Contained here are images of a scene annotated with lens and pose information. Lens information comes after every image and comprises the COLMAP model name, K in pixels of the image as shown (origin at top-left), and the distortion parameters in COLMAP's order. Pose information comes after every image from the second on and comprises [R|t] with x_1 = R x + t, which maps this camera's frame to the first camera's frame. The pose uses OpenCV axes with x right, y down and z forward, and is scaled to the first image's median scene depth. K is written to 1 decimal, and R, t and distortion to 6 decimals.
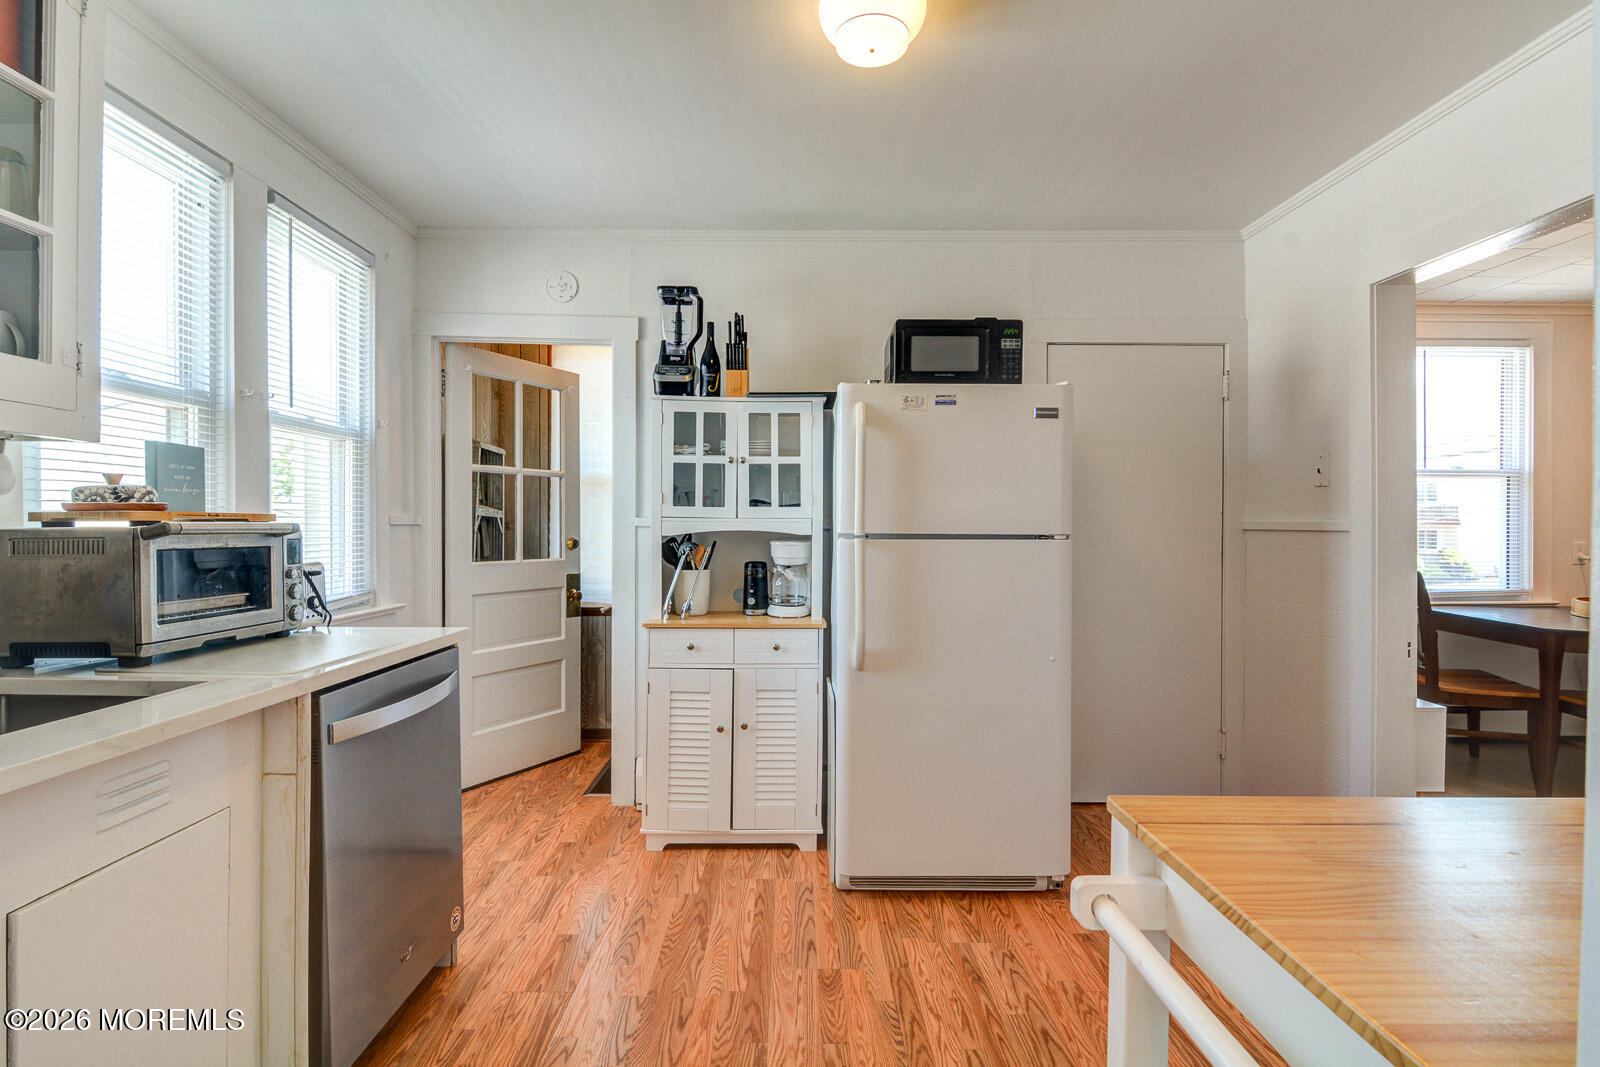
lens RADIAL K [[773.0, 0, 800.0], [0, 773.0, 533.5], [0, 0, 1]] dist [-0.000347, 0.000039]
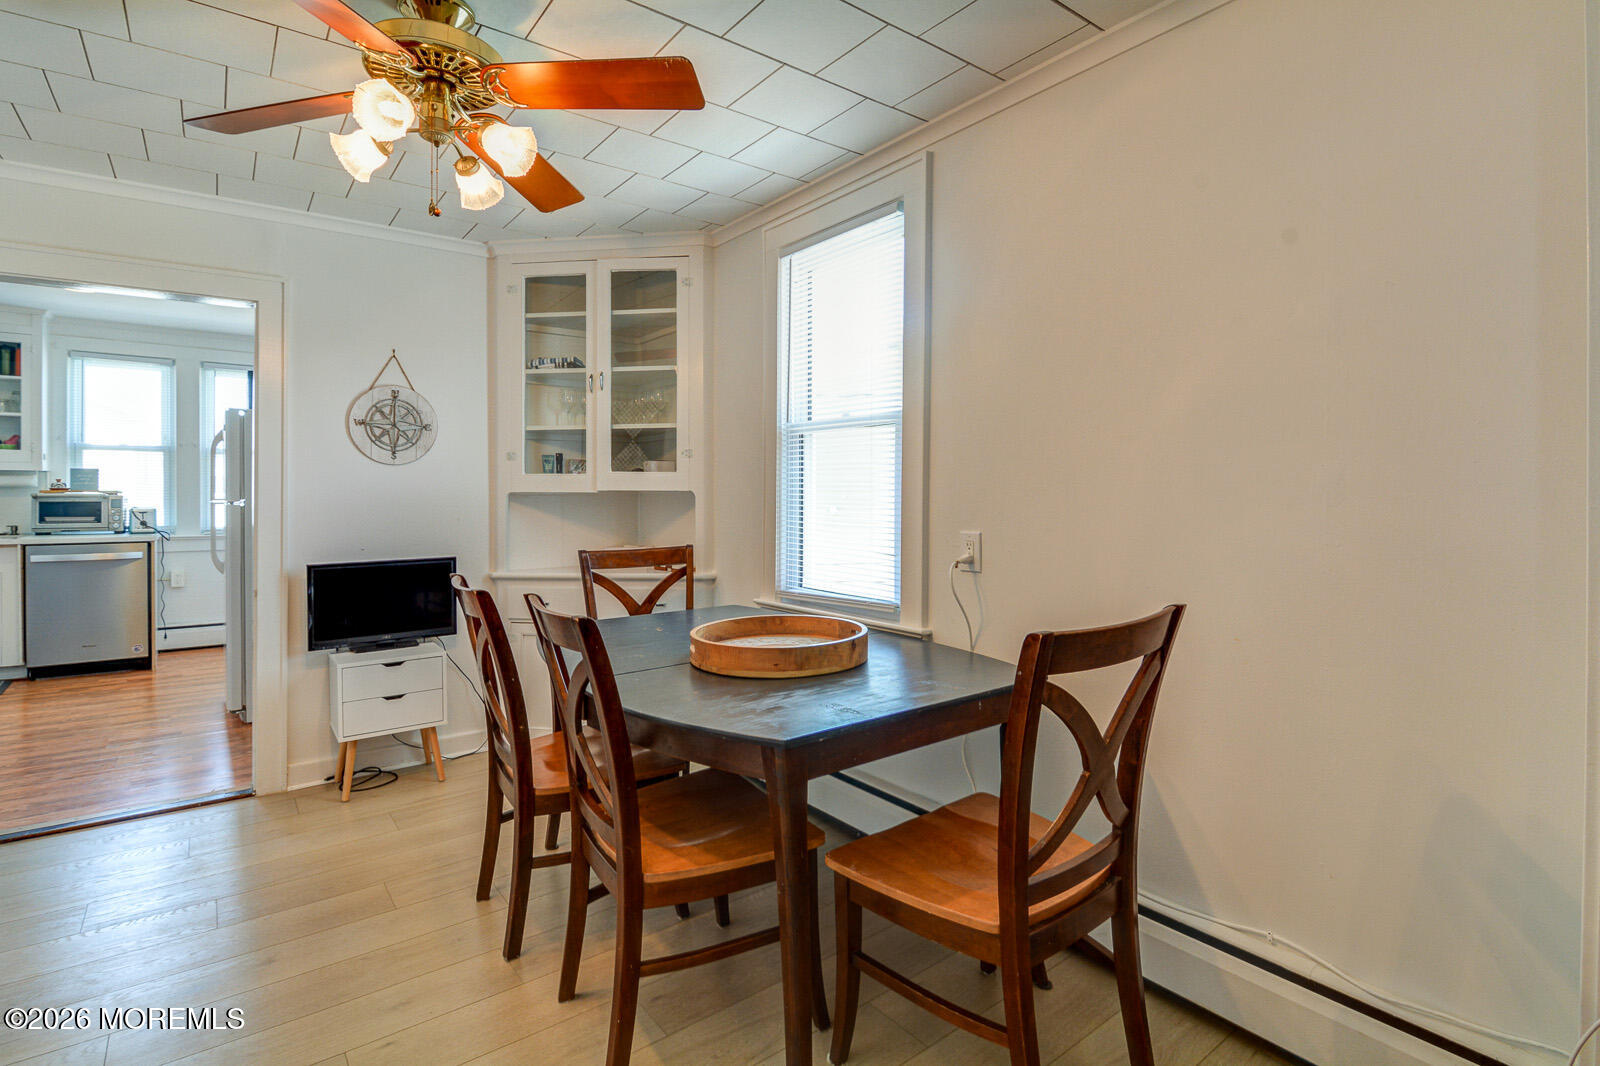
lens RADIAL K [[789.8, 0, 803.9], [0, 789.8, 511.2], [0, 0, 1]] dist [-0.000901, -0.008385]
pose [[0.607564, 0.019271, -0.794037, 3.100972], [-0.012174, 0.999814, 0.014950, -0.023646], [0.794177, 0.000584, 0.607686, 1.230233]]
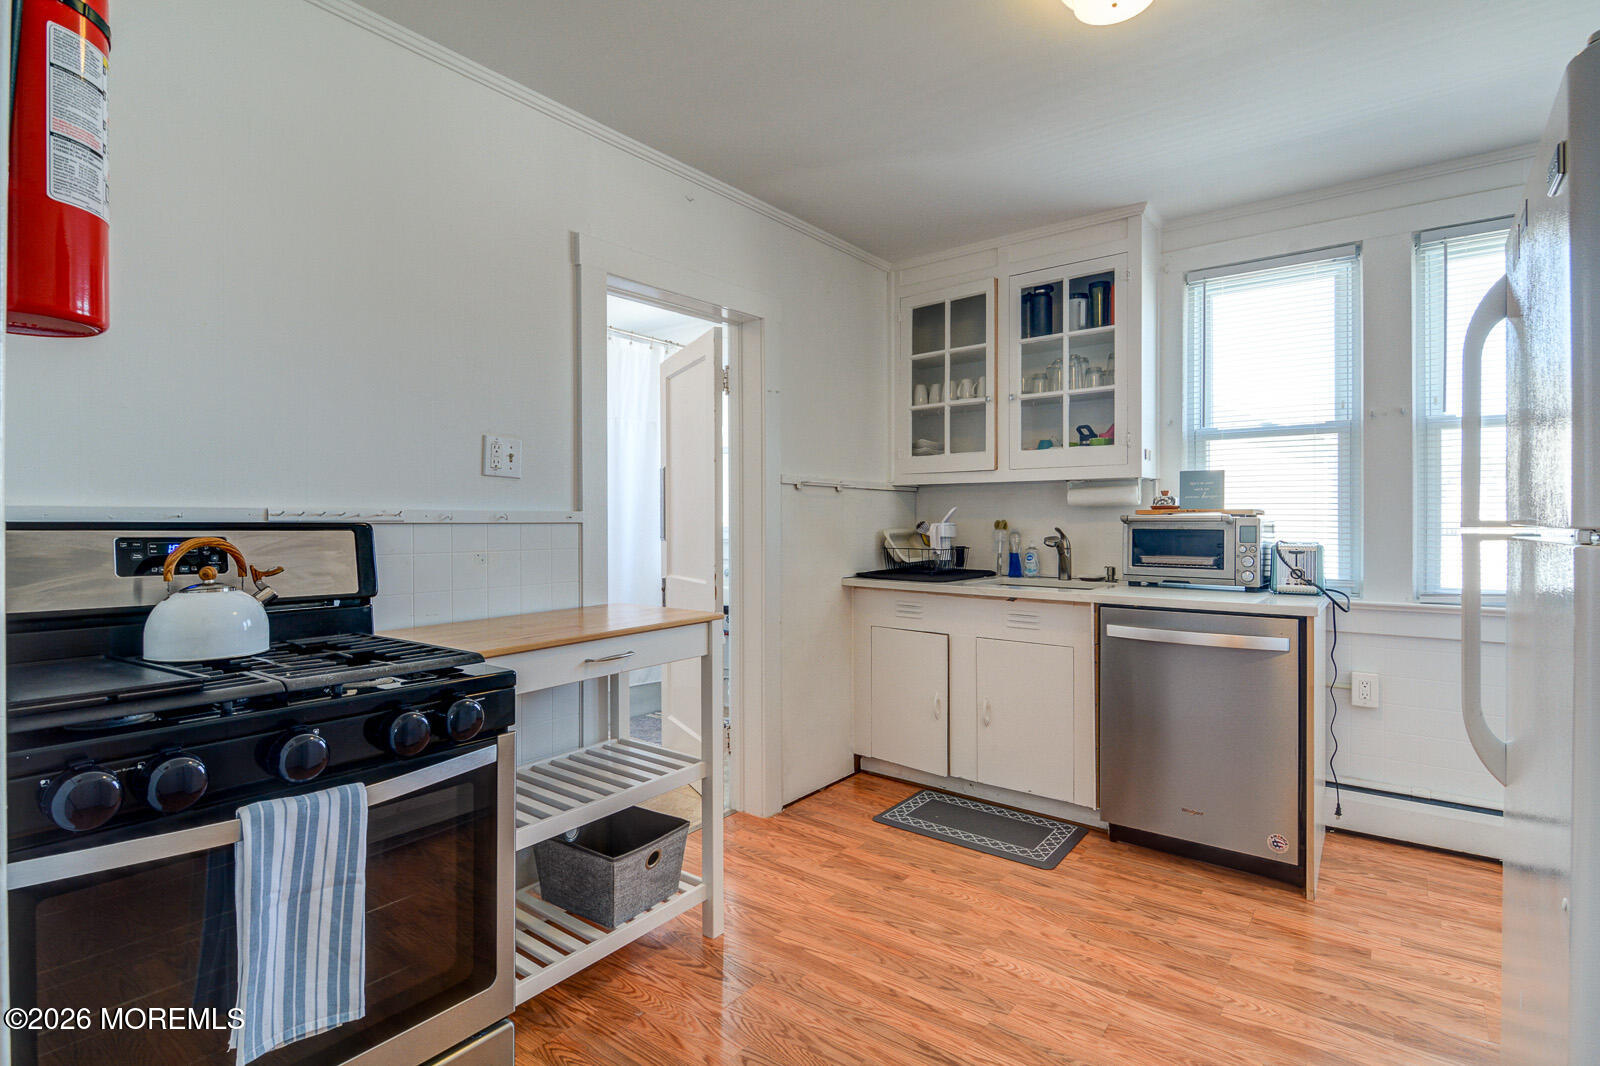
lens RADIAL K [[767.5, 0, 804.2], [0, 767.5, 520.8], [0, 0, 1]] dist [-0.000389, -0.008272]
pose [[-0.610319, -0.000941, -0.792155, 0.995777], [-0.006716, 0.999969, 0.003987, -0.002937], [0.792127, 0.007754, -0.610307, 1.198575]]
